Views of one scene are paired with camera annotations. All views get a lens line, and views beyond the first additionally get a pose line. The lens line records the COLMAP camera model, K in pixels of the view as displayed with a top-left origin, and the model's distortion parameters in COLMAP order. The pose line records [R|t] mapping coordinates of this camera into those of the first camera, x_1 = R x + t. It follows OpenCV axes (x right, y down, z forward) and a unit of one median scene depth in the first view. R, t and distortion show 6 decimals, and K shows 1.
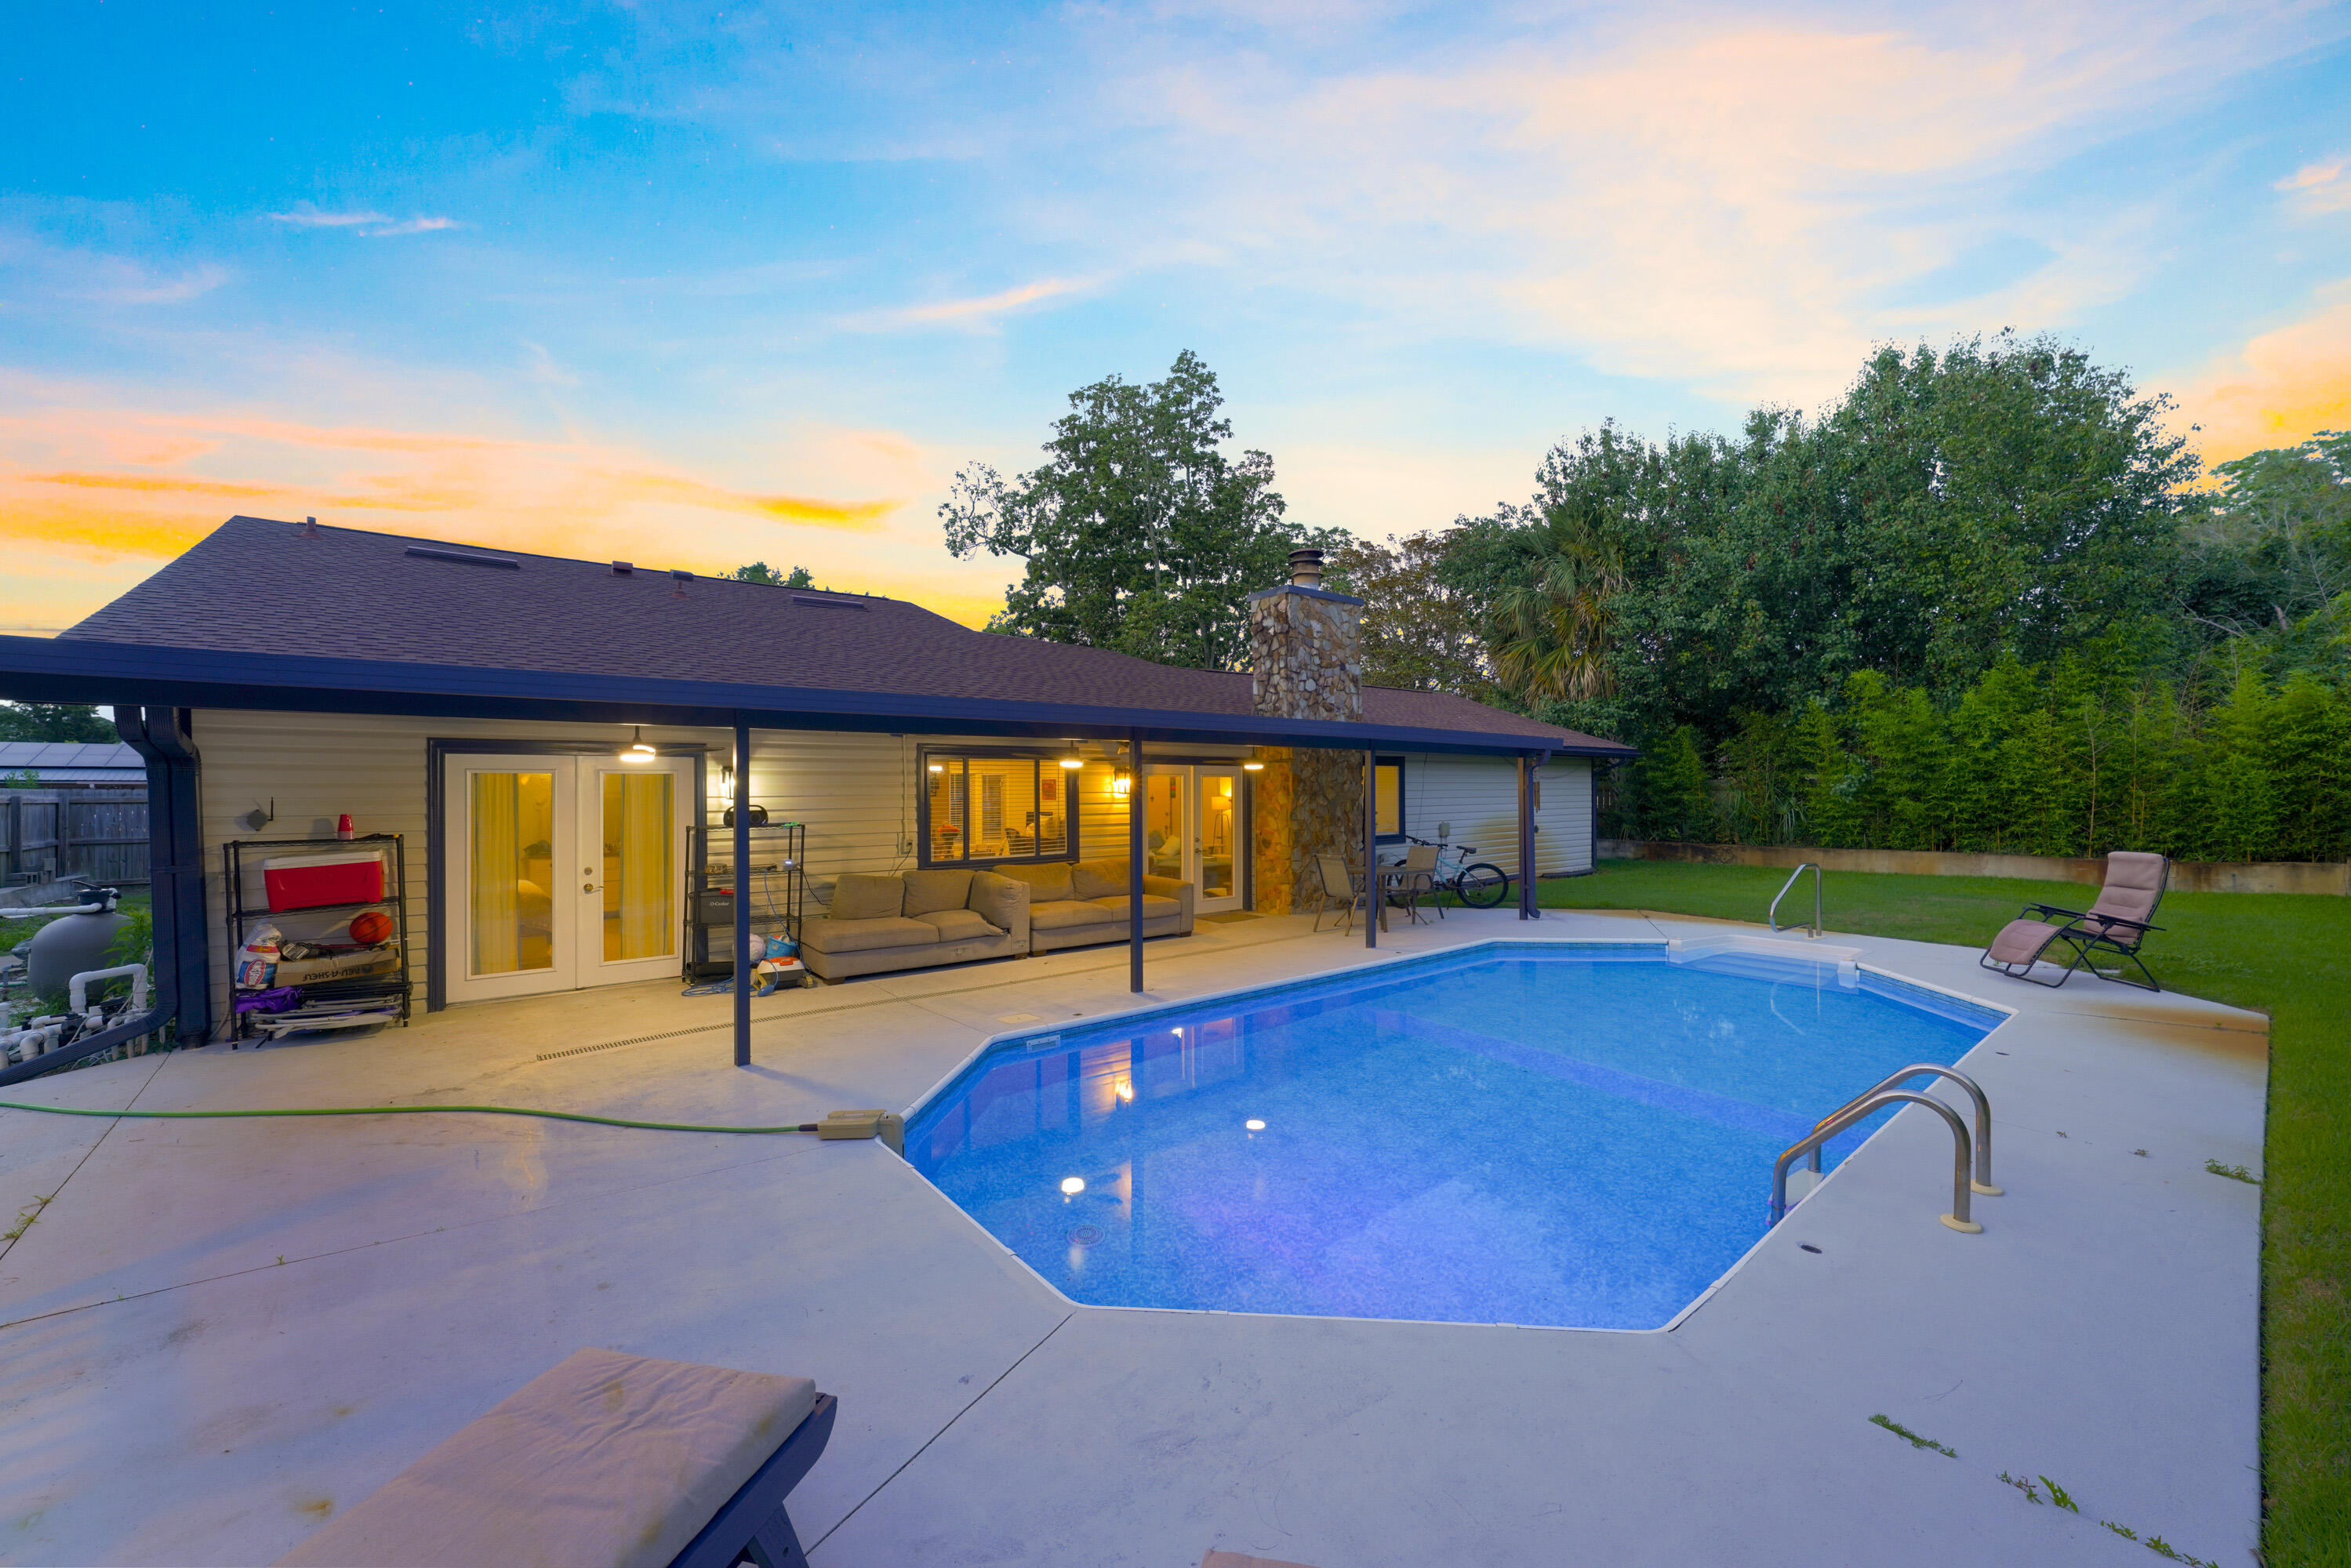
lens RADIAL K [[907.6, 0, 1191.7], [0, 907.6, 784.9], [0, 0, 1]] dist [-0.011790, 0.000910]
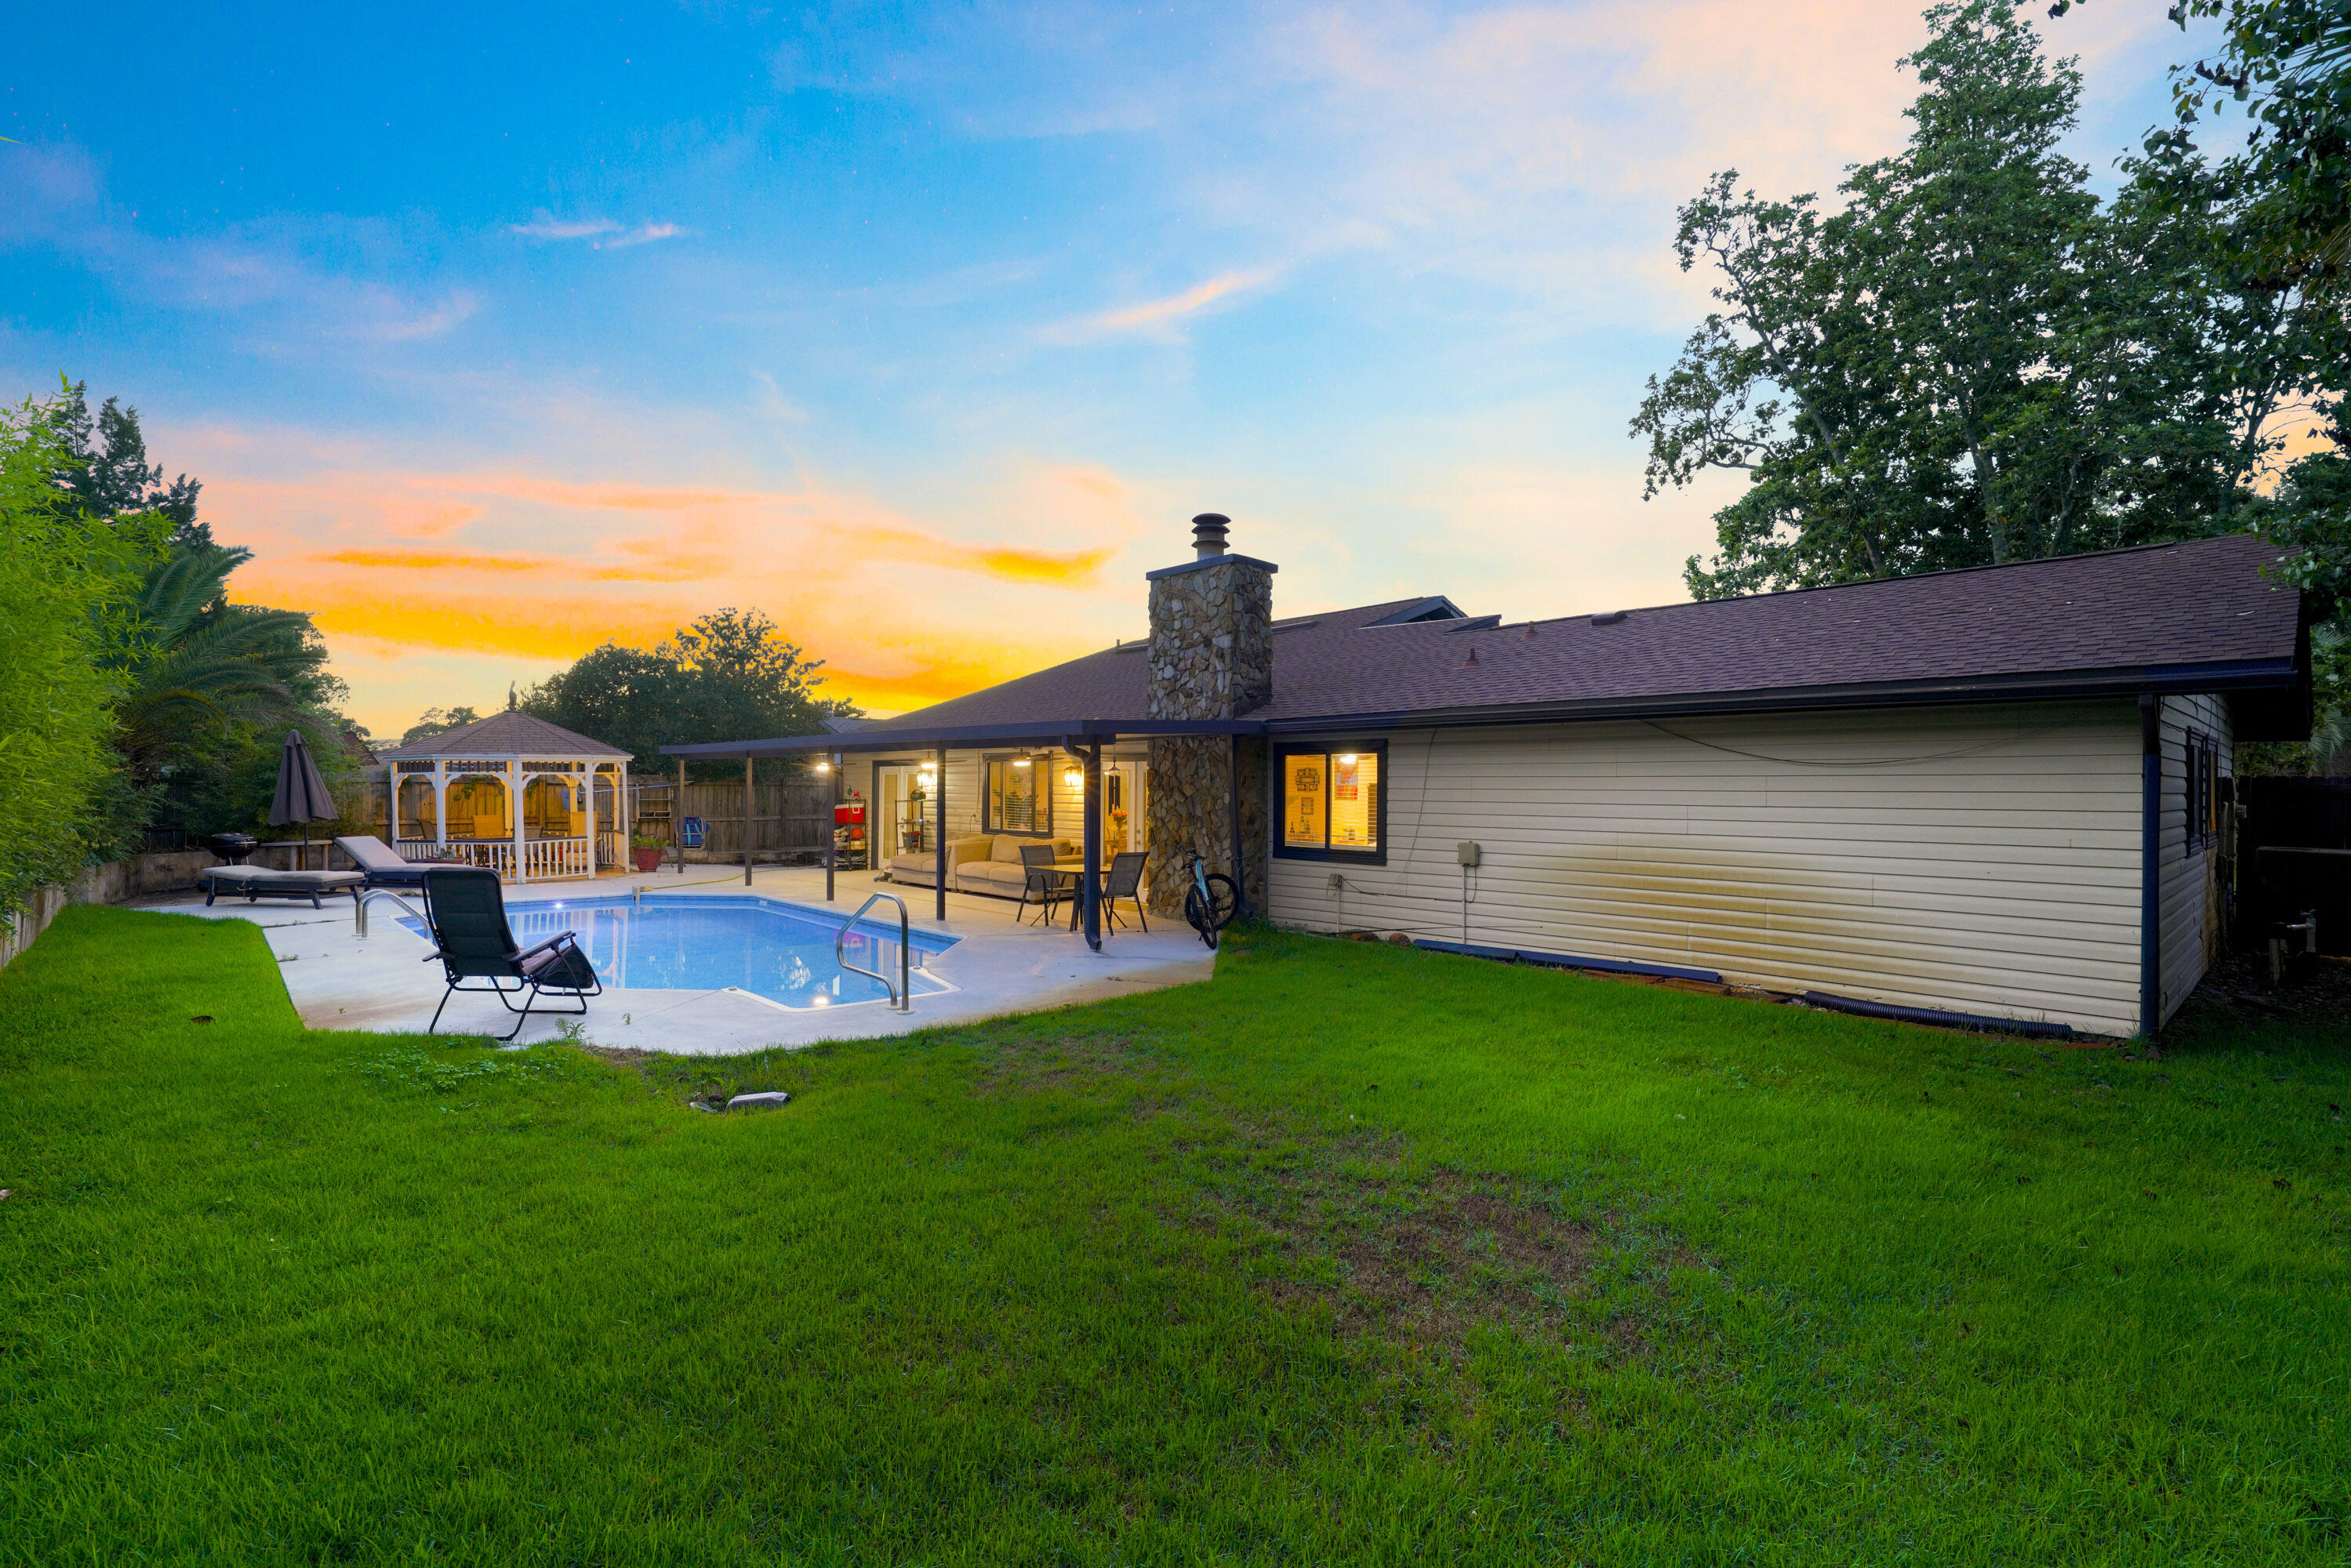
lens RADIAL K [[1082.7, 0, 1194.2], [0, 1082.7, 767.6], [0, 0, 1]] dist [-0.000009, 0.000808]
pose [[0.053360, -0.009788, -0.998527, 1.111672], [0.000043, 0.999952, -0.009800, -0.001427], [0.998575, 0.000480, 0.053358, 0.870411]]
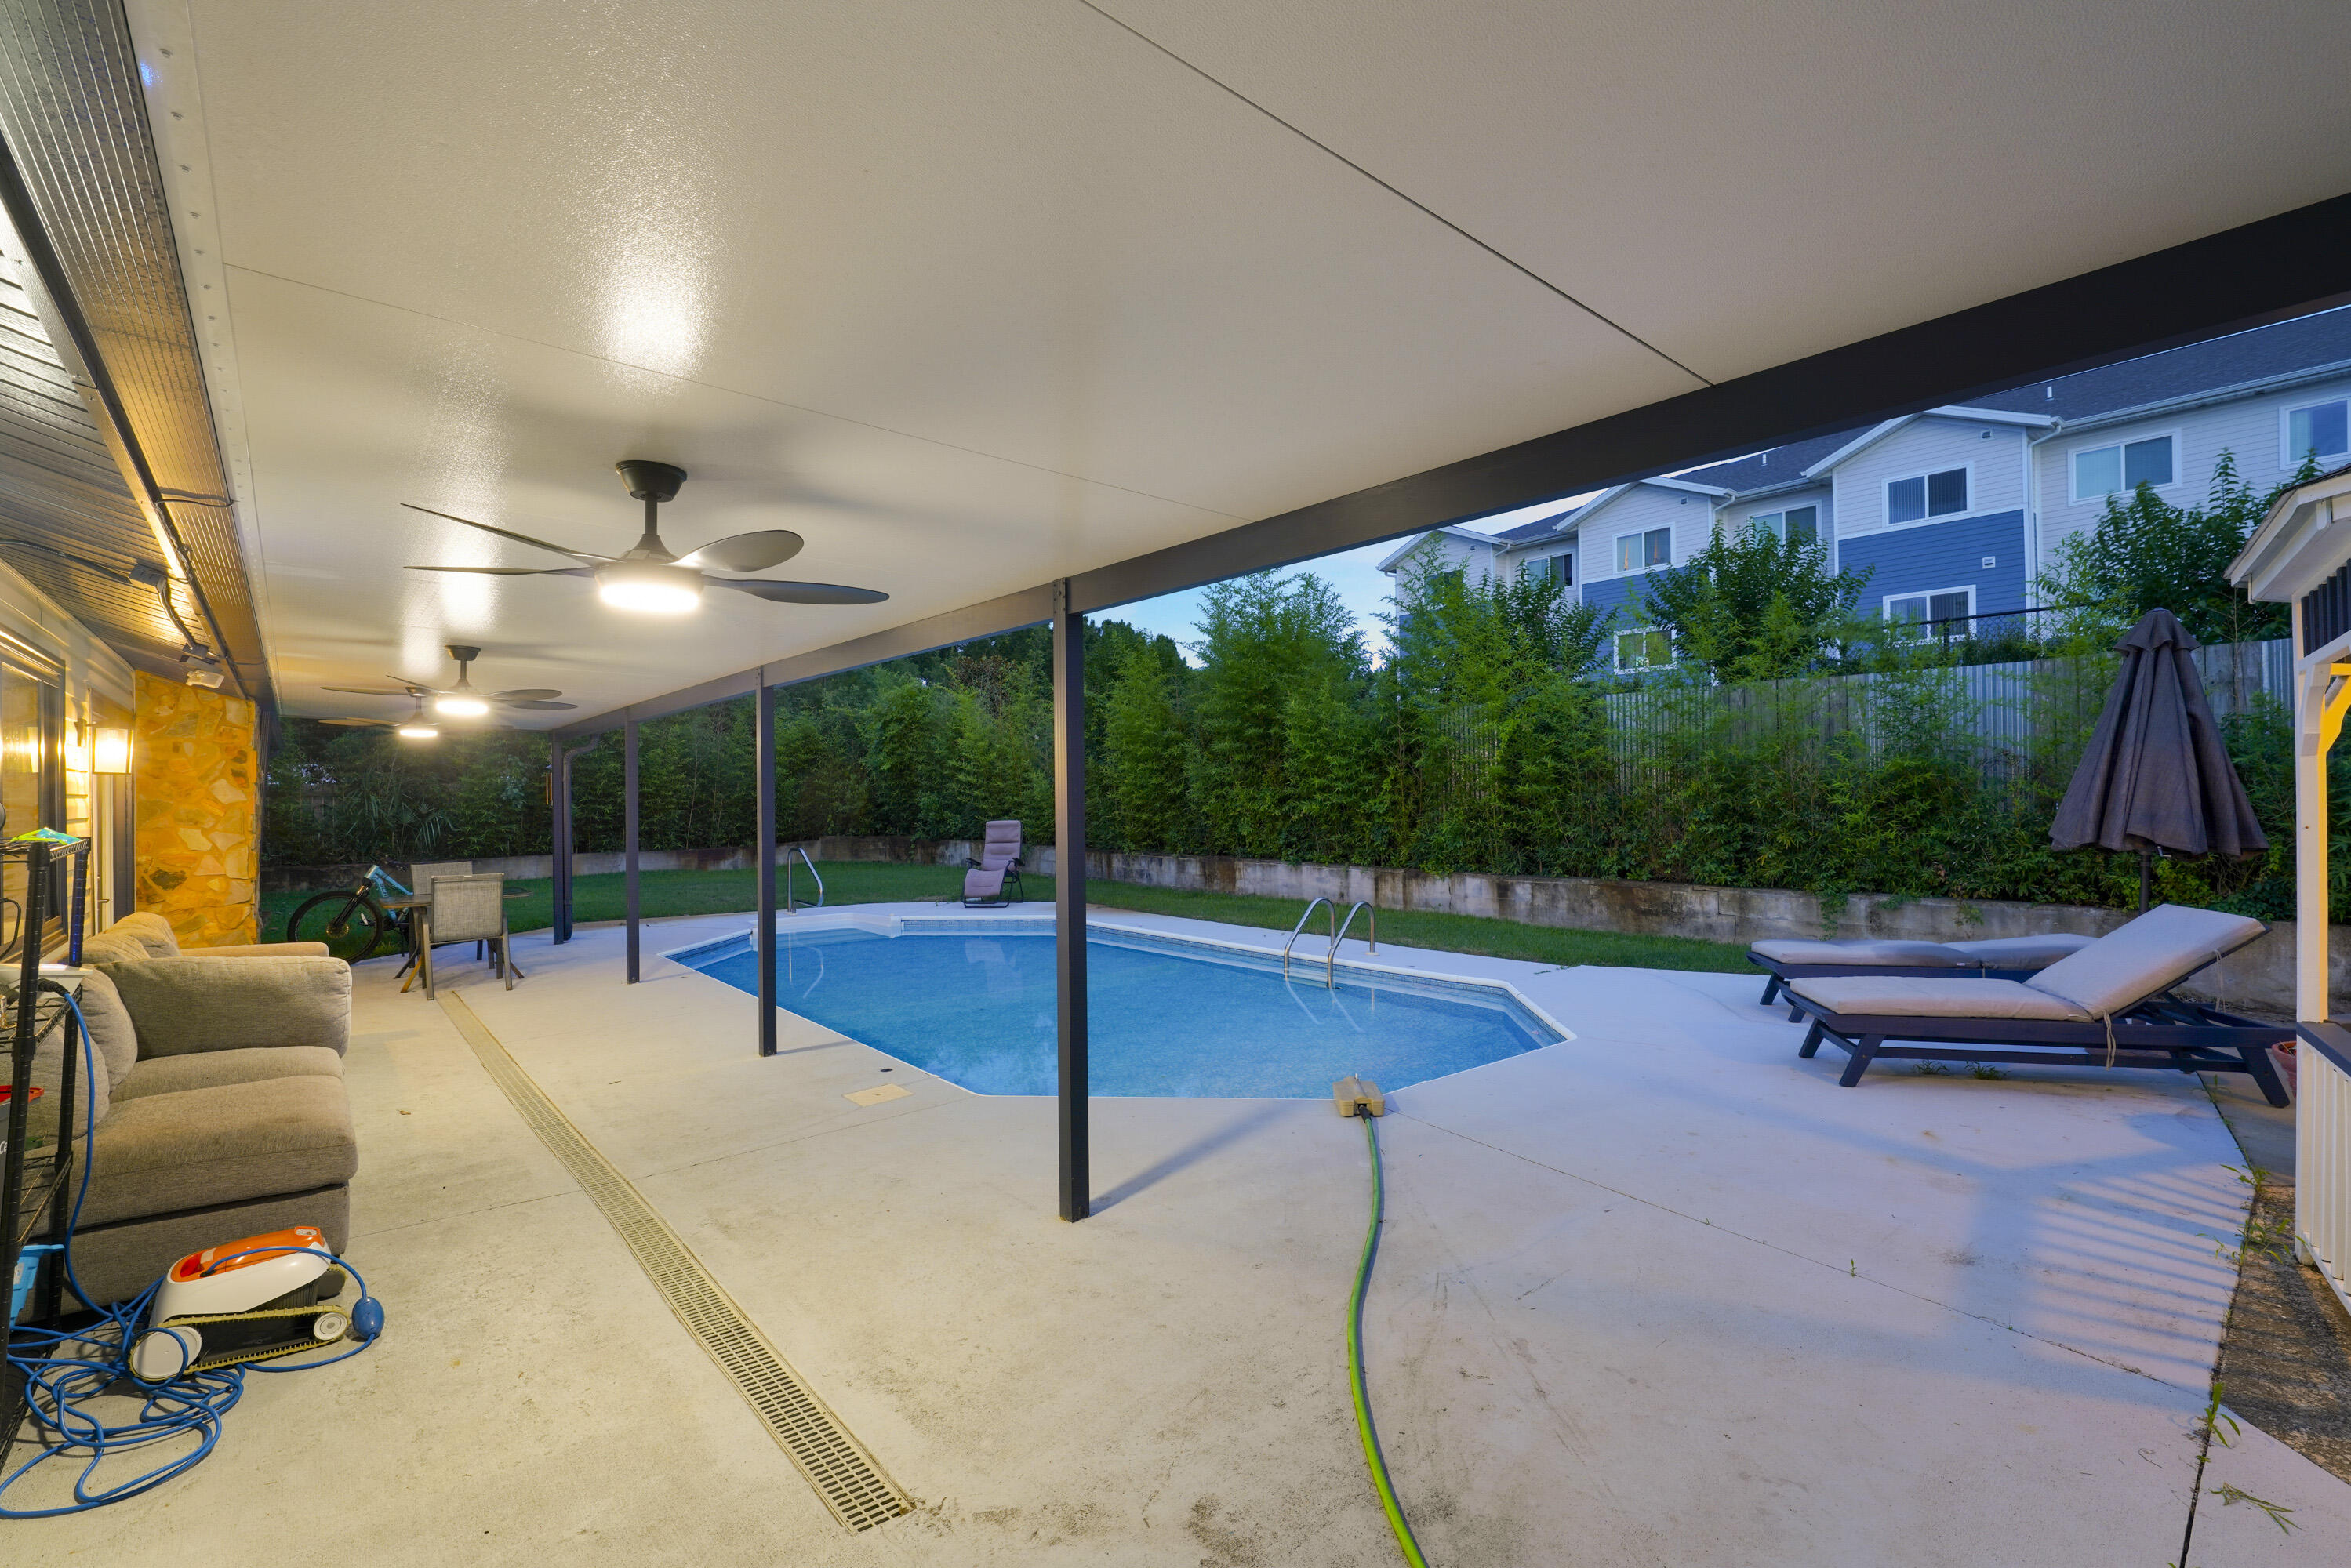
lens RADIAL K [[1043.0, 0, 1178.4], [0, 1043.0, 787.9], [0, 0, 1]] dist [0.000371, -0.000013]
pose [[-0.015542, 0.011072, 0.999818, -0.465258], [0.009341, 0.999897, -0.010928, 0.021536], [-0.999836, 0.009170, -0.015644, 0.383518]]
